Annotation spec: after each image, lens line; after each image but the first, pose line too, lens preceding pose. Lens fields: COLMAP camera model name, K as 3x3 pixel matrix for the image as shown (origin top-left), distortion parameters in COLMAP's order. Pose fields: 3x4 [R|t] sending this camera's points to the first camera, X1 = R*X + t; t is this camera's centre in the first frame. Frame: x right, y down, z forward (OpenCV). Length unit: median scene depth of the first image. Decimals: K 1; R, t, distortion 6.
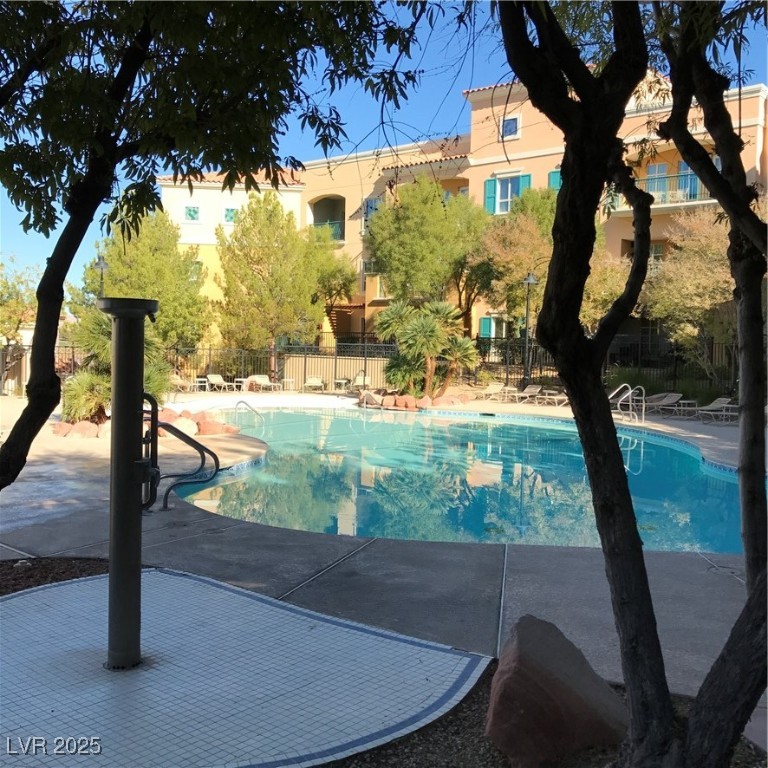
lens RADIAL K [[811.9, 0, 386.9], [0, 811.9, 376.6], [0, 0, 1]] dist [0.153118, -0.522897]
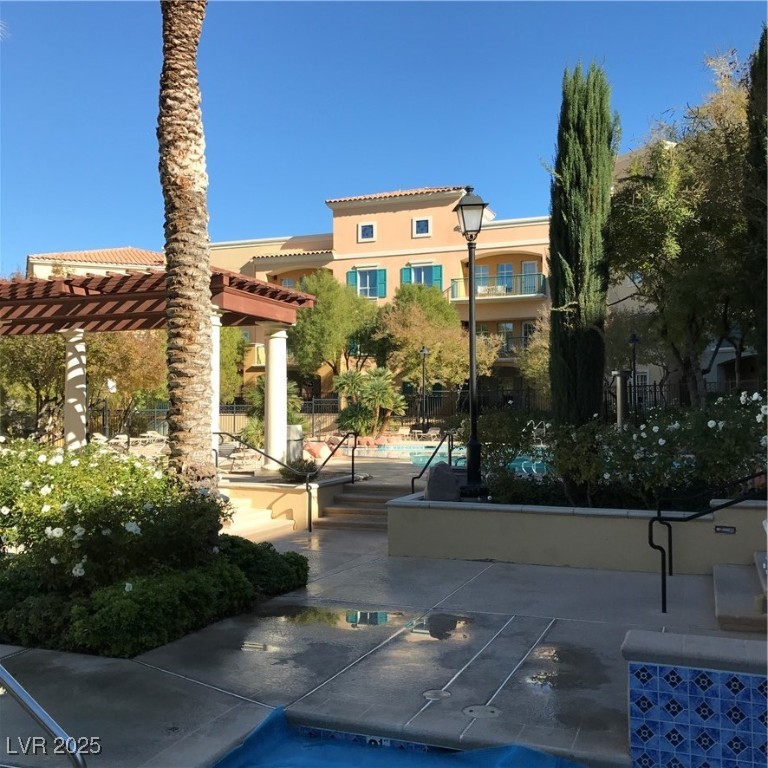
lens RADIAL K [[811.9, 0, 386.9], [0, 811.9, 376.6], [0, 0, 1]] dist [0.153118, -0.522897]
pose [[0.939390, -0.012433, 0.342625, -0.311151], [0.039664, 0.996573, -0.072587, 0.017765], [-0.340549, 0.081778, 0.936664, -0.221421]]
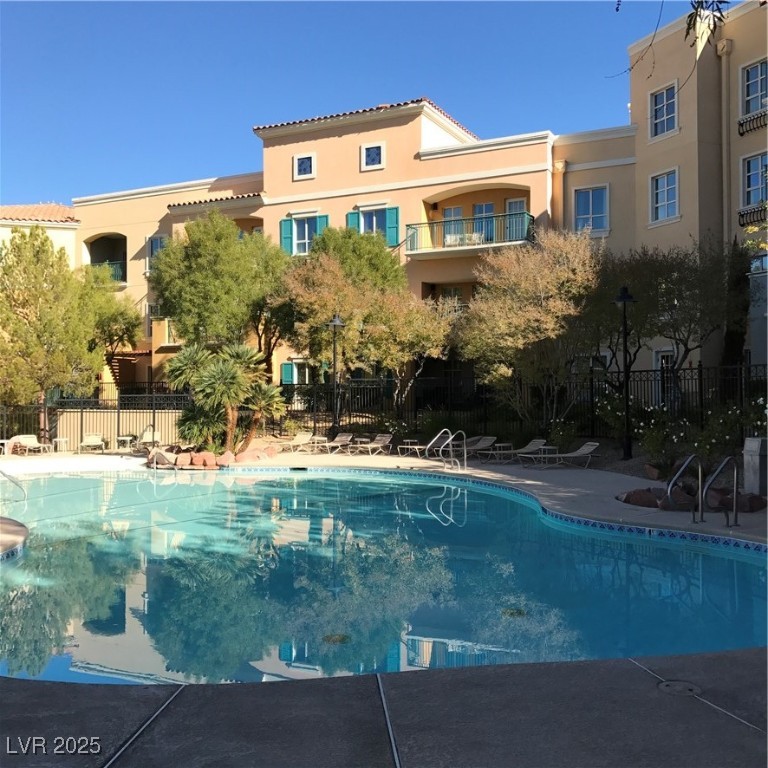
lens RADIAL K [[811.9, 0, 386.9], [0, 811.9, 376.6], [0, 0, 1]] dist [0.153118, -0.522897]
pose [[0.967945, -0.023304, 0.250077, -0.003263], [0.037954, 0.997824, -0.053919, -0.002136], [-0.248277, 0.061682, 0.966723, 0.072663]]
